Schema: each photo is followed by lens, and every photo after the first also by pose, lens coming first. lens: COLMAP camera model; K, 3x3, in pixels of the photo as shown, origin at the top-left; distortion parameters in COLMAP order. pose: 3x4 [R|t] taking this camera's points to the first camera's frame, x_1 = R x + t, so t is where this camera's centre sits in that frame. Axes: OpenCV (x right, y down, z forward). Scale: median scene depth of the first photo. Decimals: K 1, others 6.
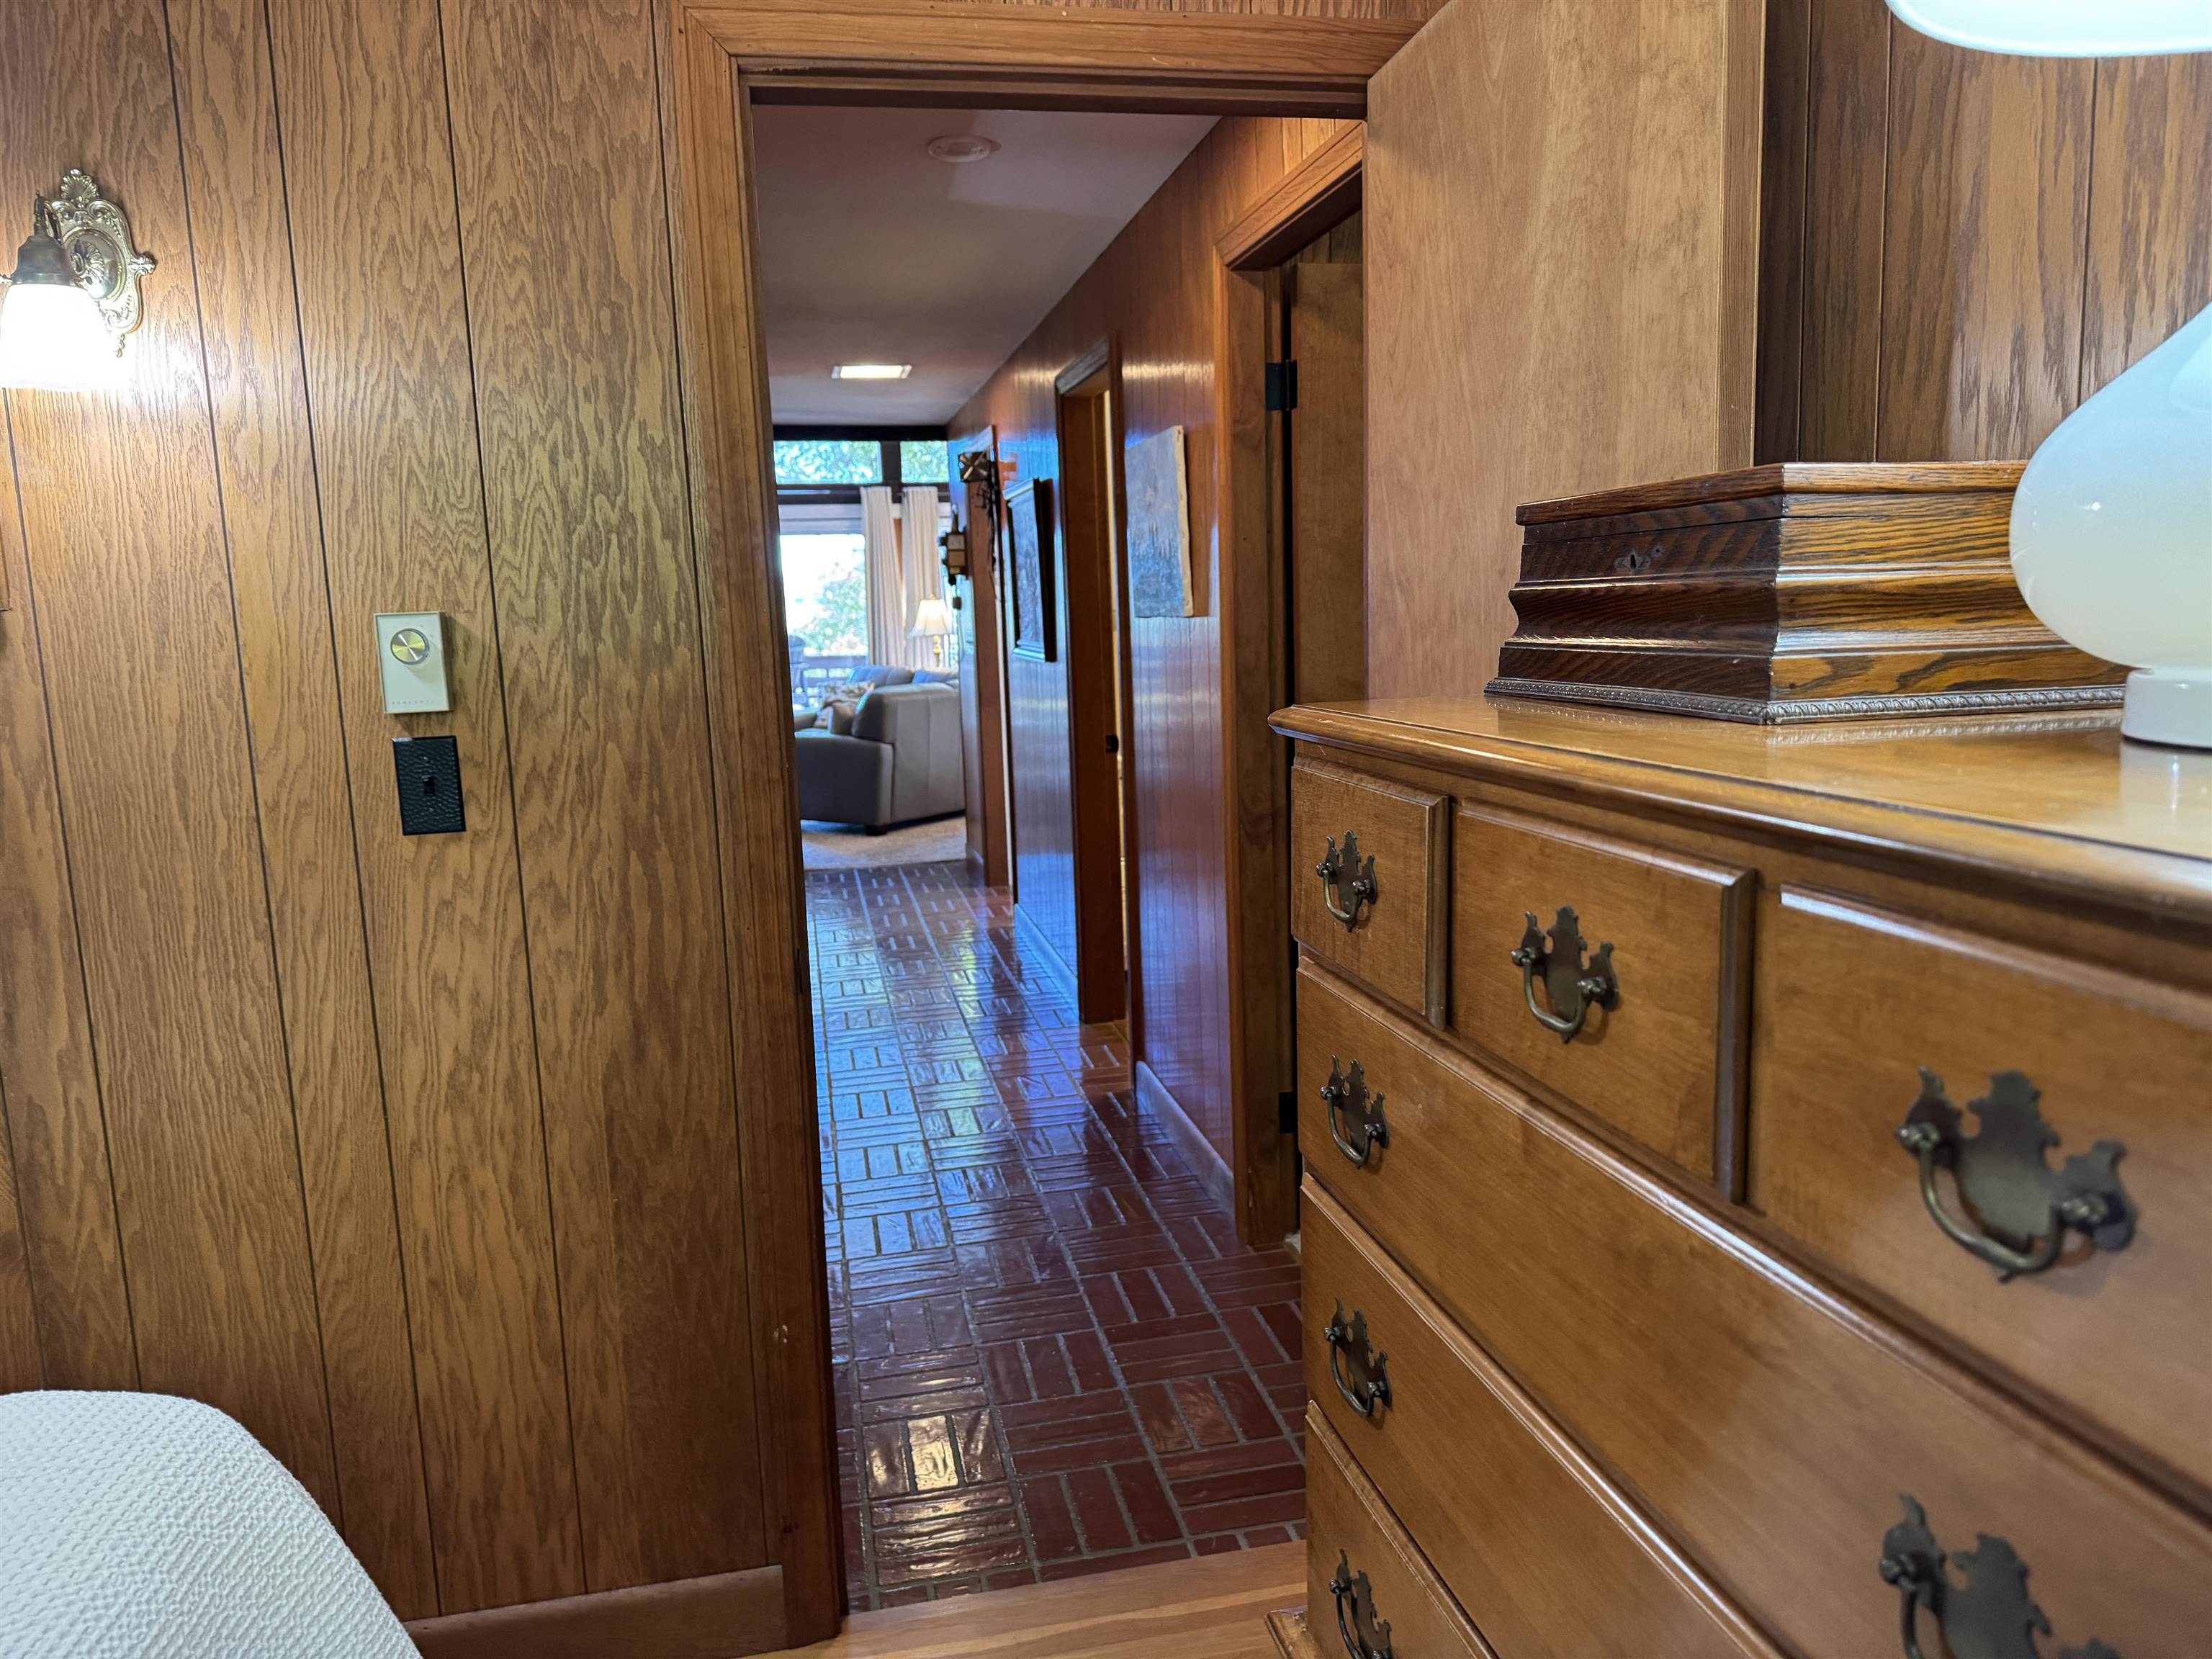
lens RADIAL K [[1567.9, 0, 1103.3], [0, 1567.9, 829.3], [0, 0, 1]] dist [0.005620, -0.006964]
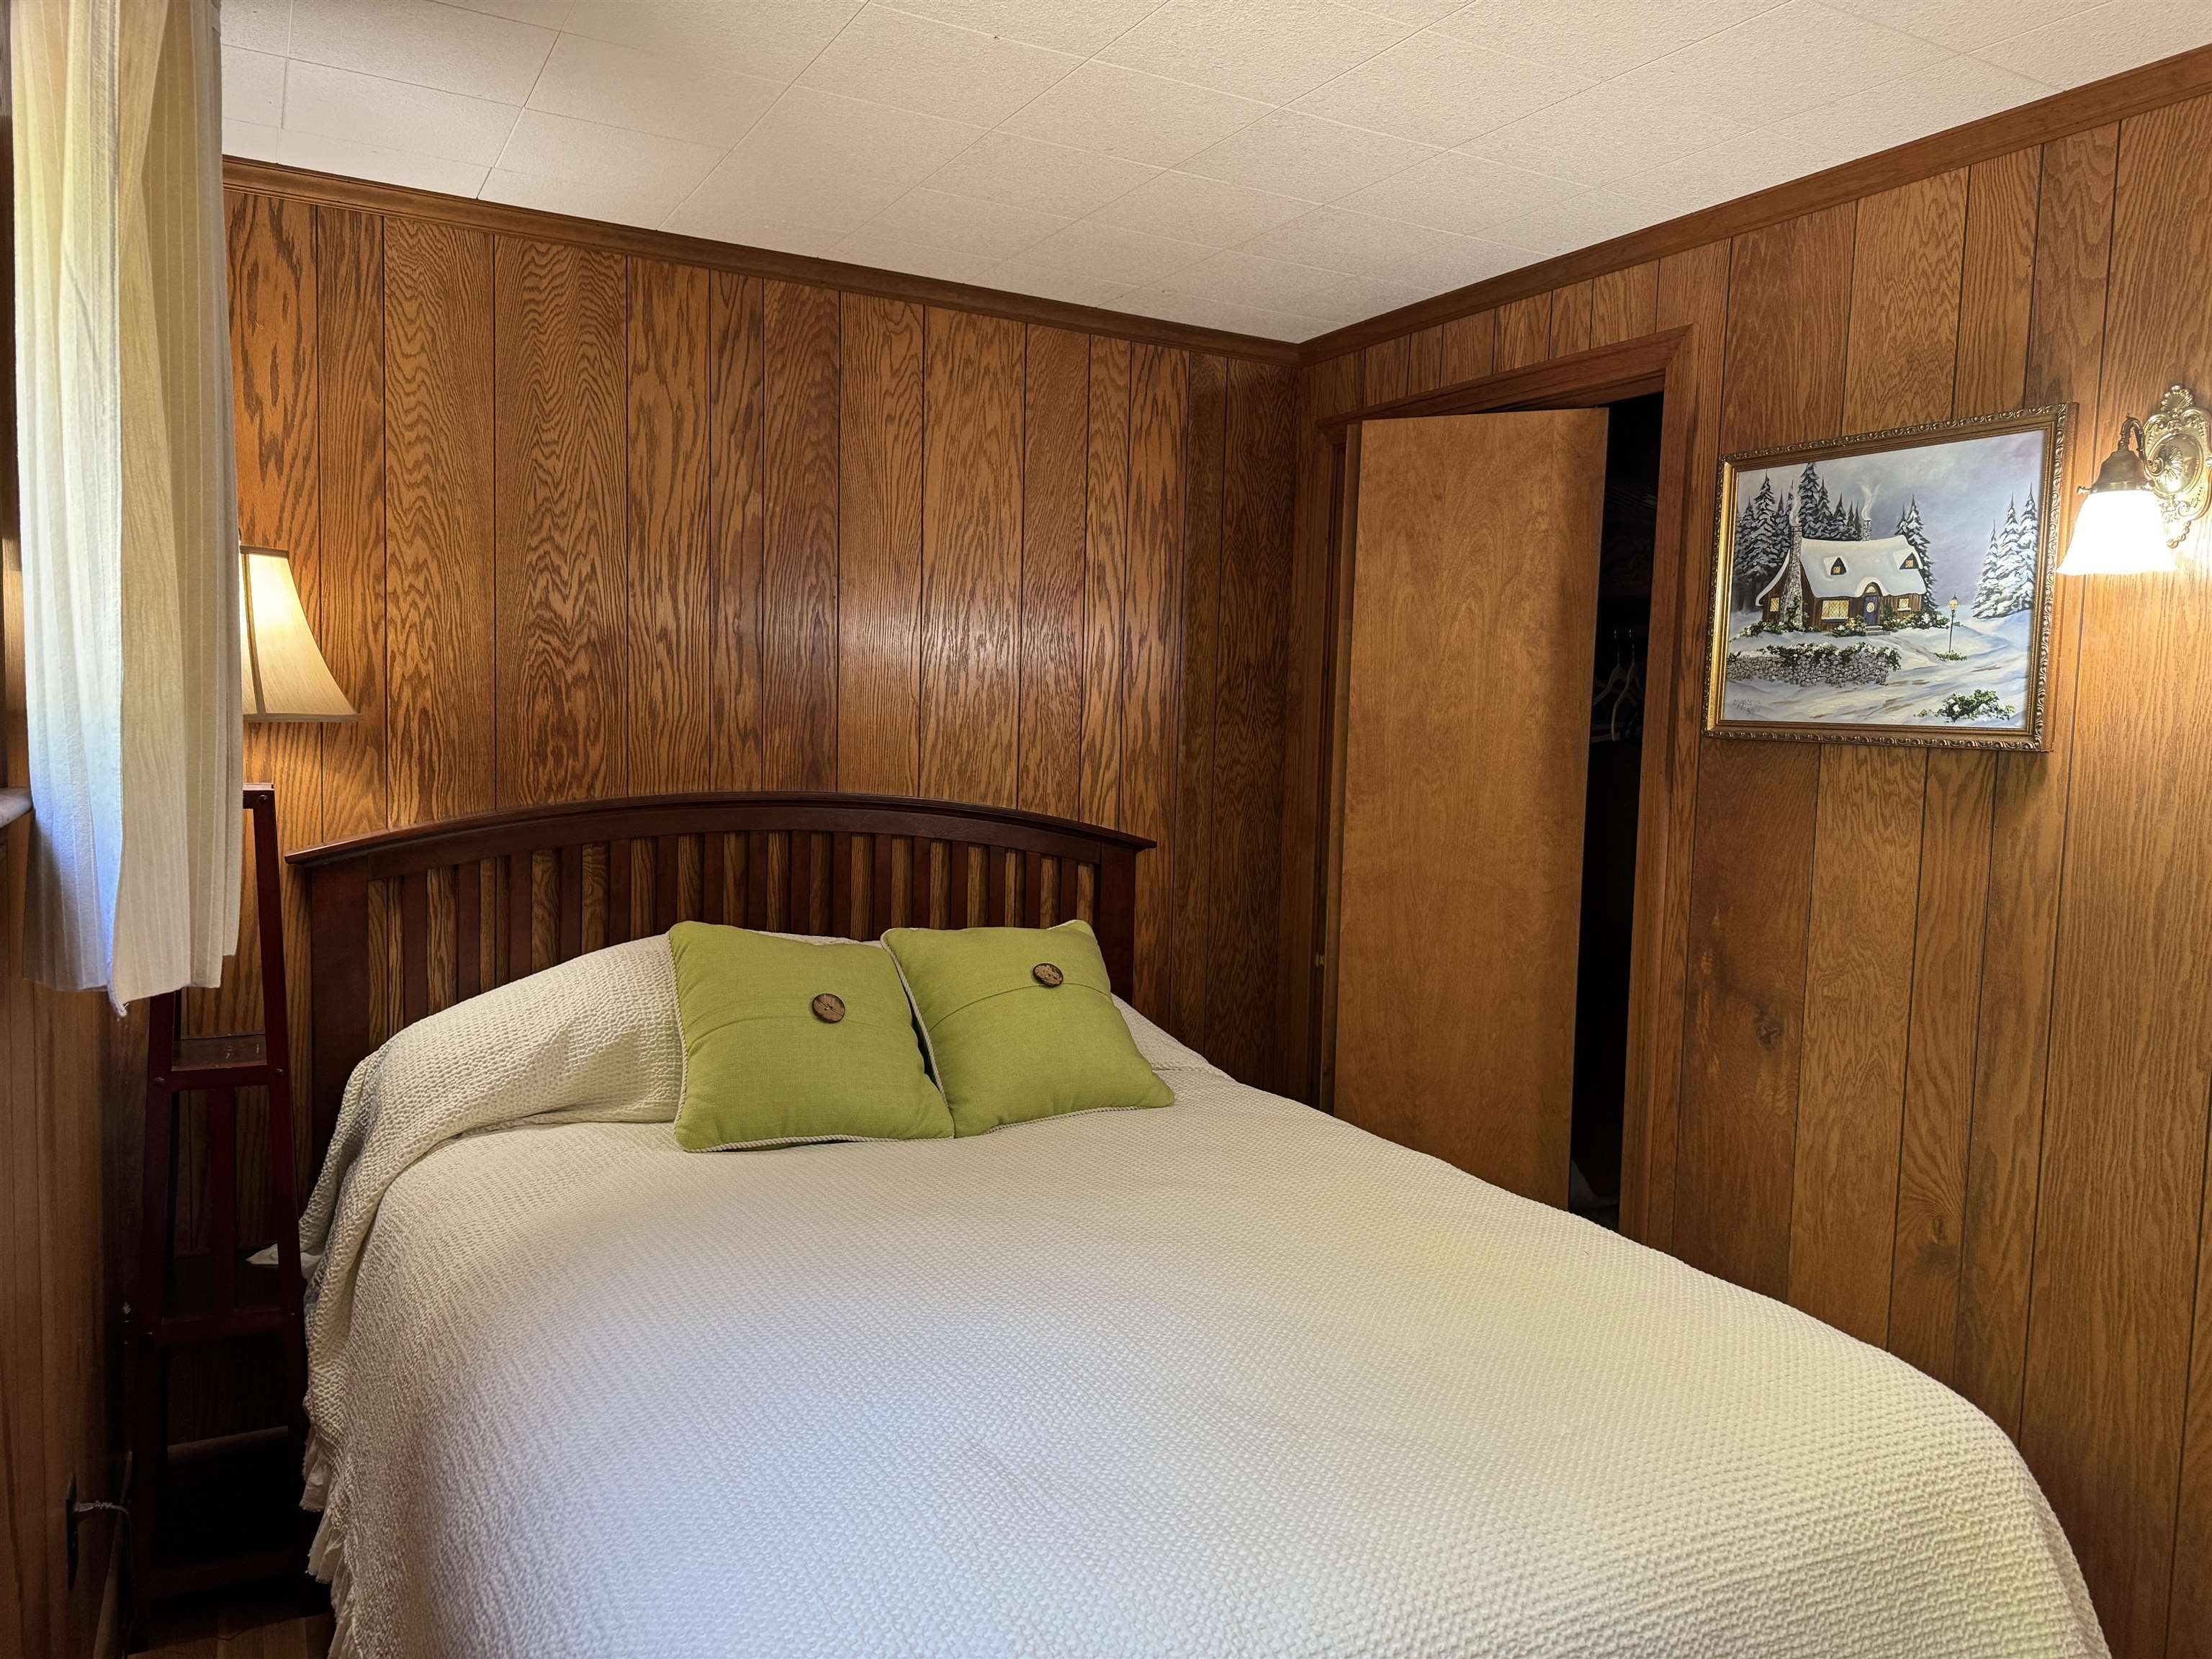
lens RADIAL K [[1567.9, 0, 1103.3], [0, 1567.9, 829.3], [0, 0, 1]] dist [0.005620, -0.006964]
pose [[0.283409, 0.117640, -0.951756, 0.256599], [-0.178982, 0.981498, 0.068020, -0.030506], [0.942149, 0.151070, 0.299221, -0.050901]]
